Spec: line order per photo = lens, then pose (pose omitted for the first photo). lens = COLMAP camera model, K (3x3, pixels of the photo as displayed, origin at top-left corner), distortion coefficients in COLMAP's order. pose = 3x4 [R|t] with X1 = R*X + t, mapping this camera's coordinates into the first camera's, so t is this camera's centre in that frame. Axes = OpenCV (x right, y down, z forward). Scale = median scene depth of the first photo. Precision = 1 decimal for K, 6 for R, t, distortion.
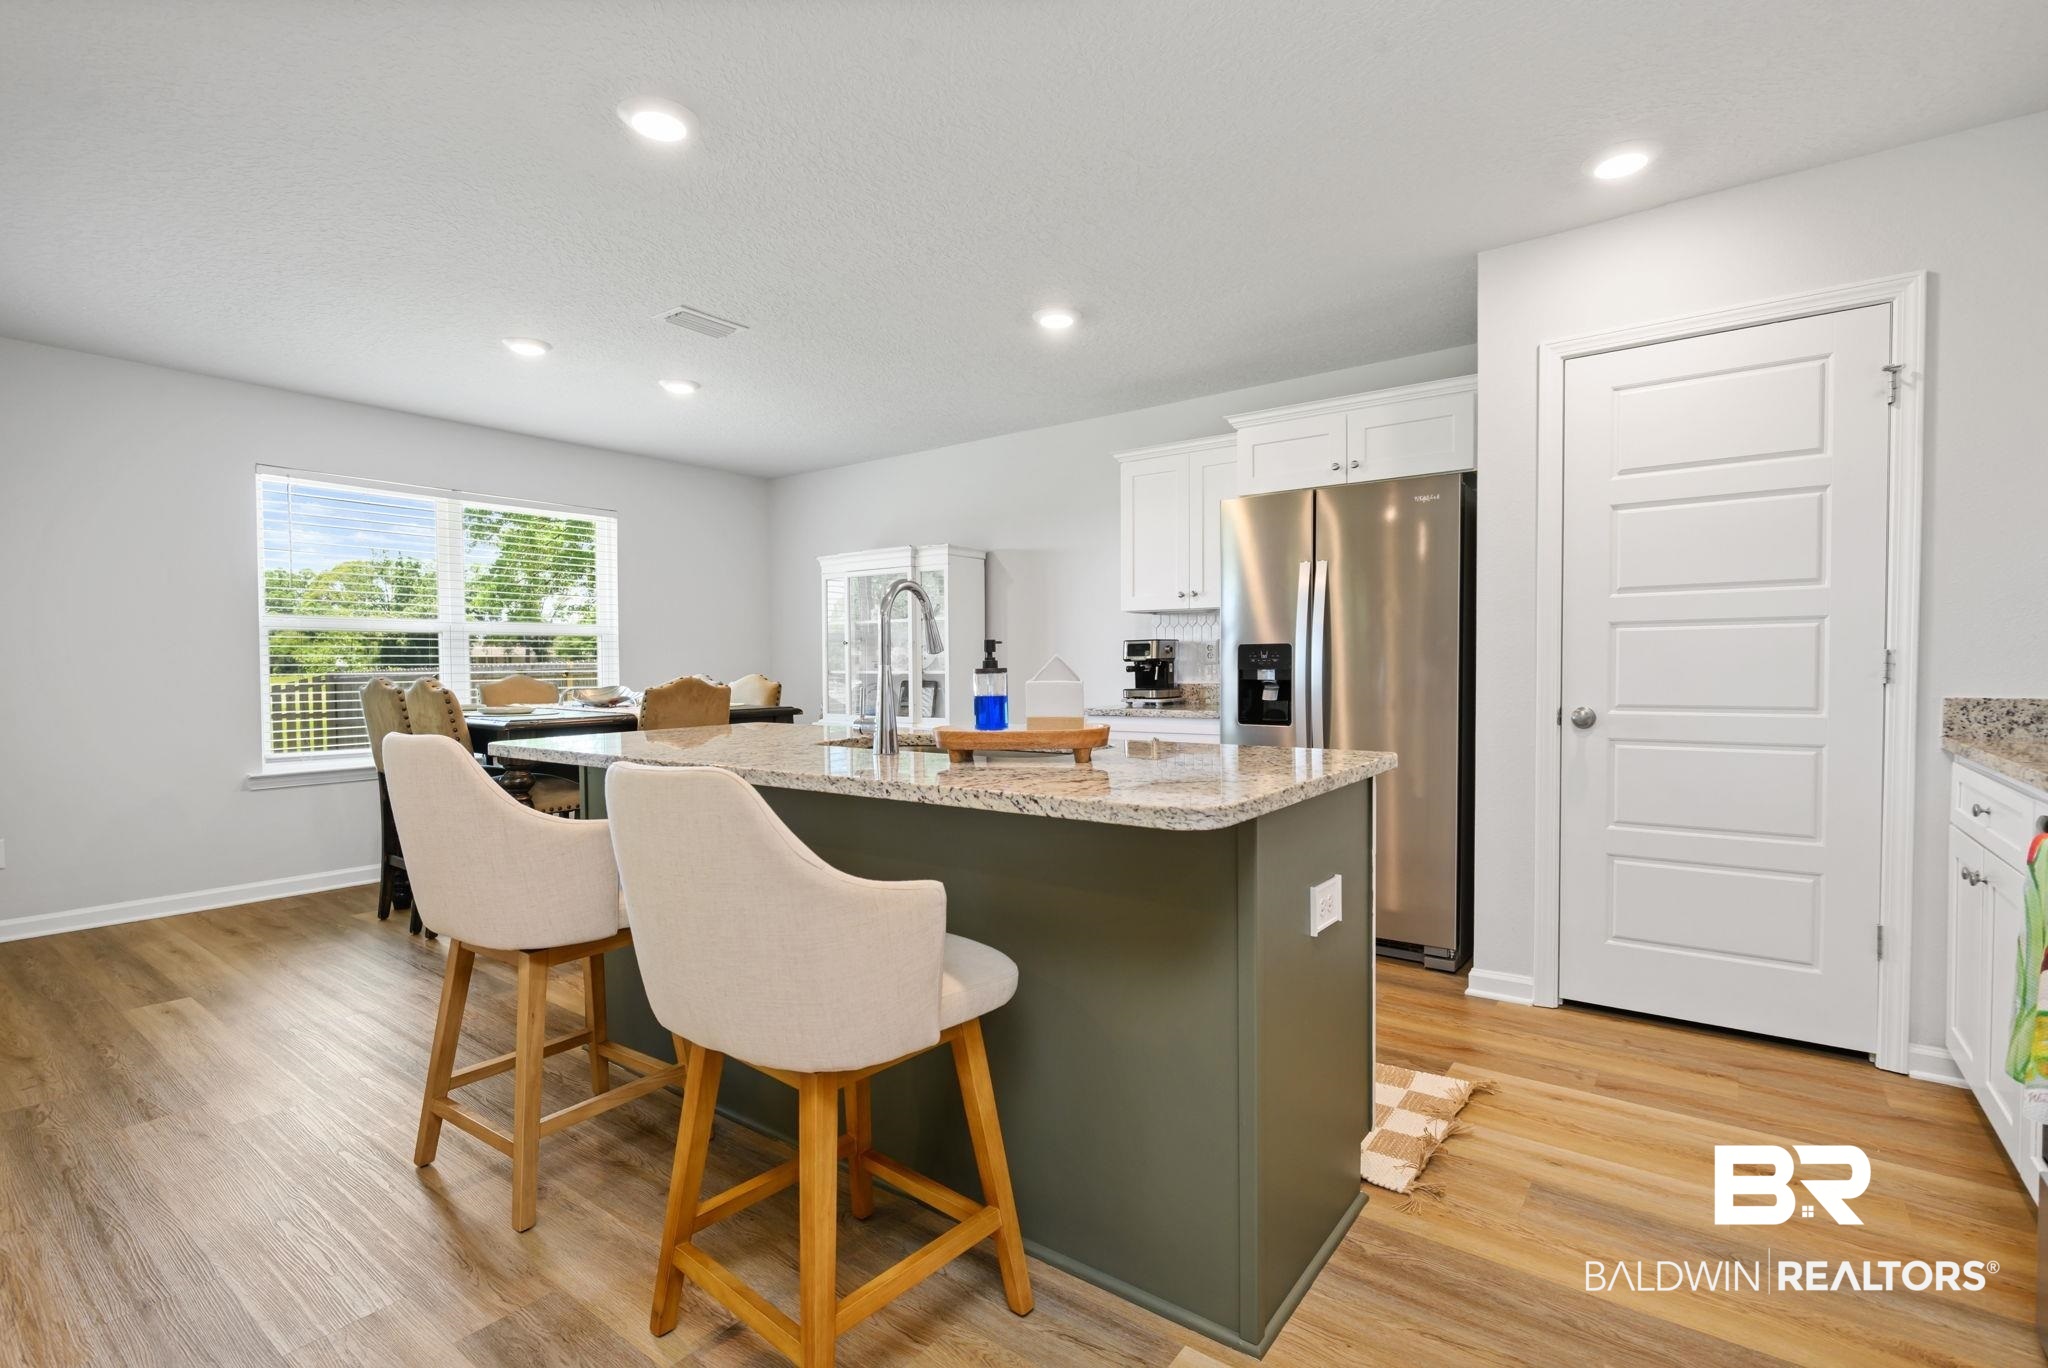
lens RADIAL K [[937.6, 0, 1035.7], [0, 937.6, 692.0], [0, 0, 1]] dist [-0.007328, -0.000867]
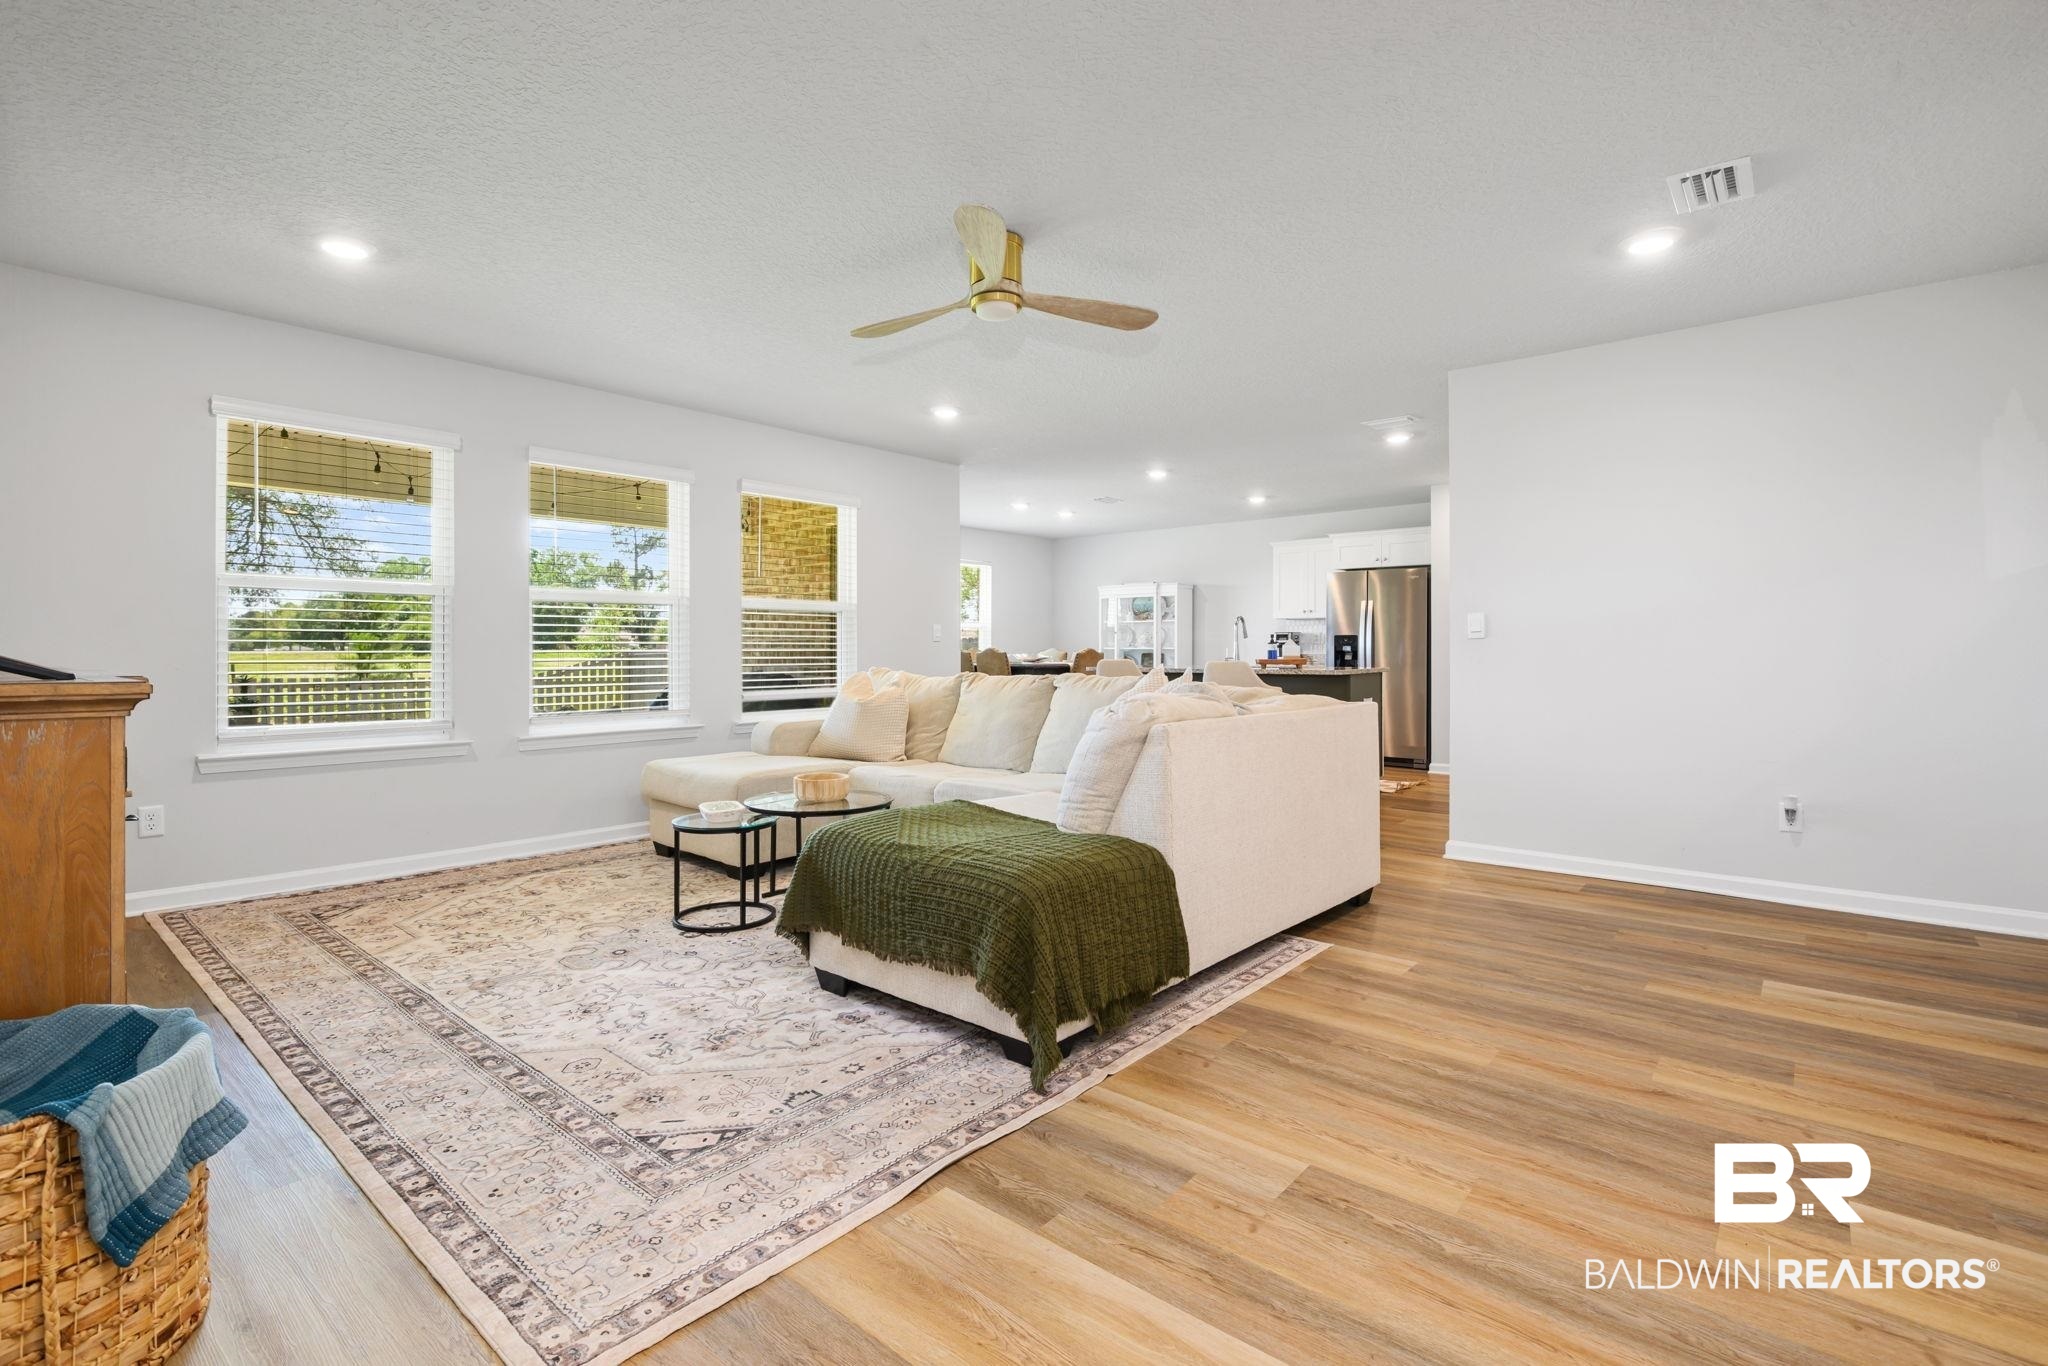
lens RADIAL K [[948.2, 0, 1030.6], [0, 948.2, 650.2], [0, 0, 1]] dist [0.000559, -0.005387]
pose [[0.997315, 0.004234, -0.073114, -0.350979], [-0.006319, 0.999579, -0.028305, 0.055705], [0.072963, 0.028691, 0.996922, -1.351511]]
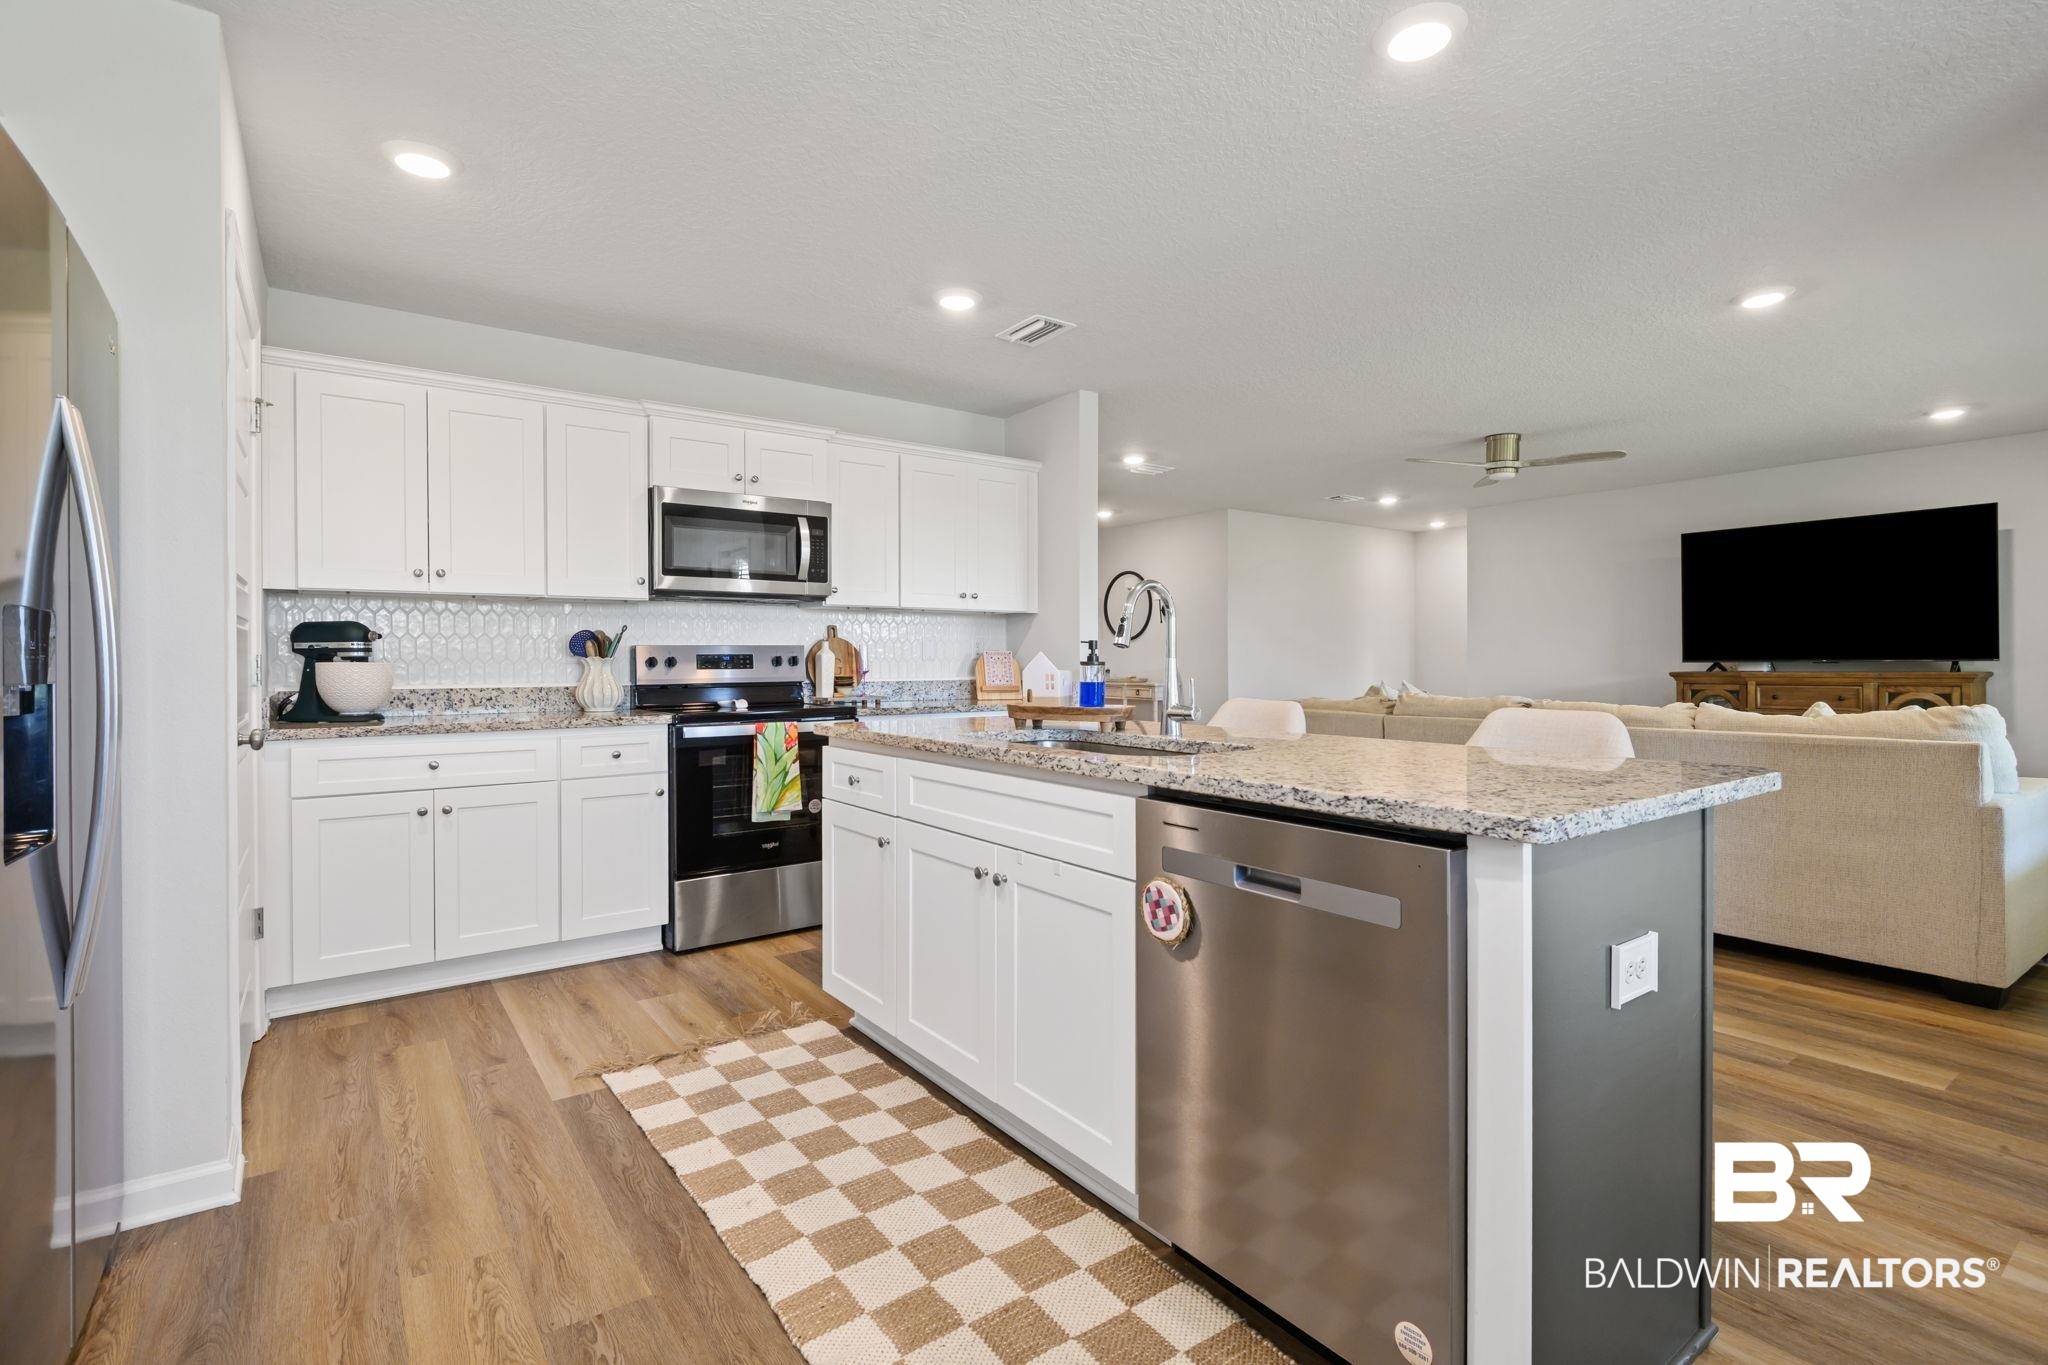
lens RADIAL K [[930.3, 0, 1031.7], [0, 930.3, 663.2], [0, 0, 1]] dist [-0.000181, -0.004461]
pose [[-0.955134, 0.009746, 0.296013, -0.184784], [0.018326, 0.999488, 0.026226, -0.030779], [-0.295606, 0.030474, -0.954824, 1.173852]]
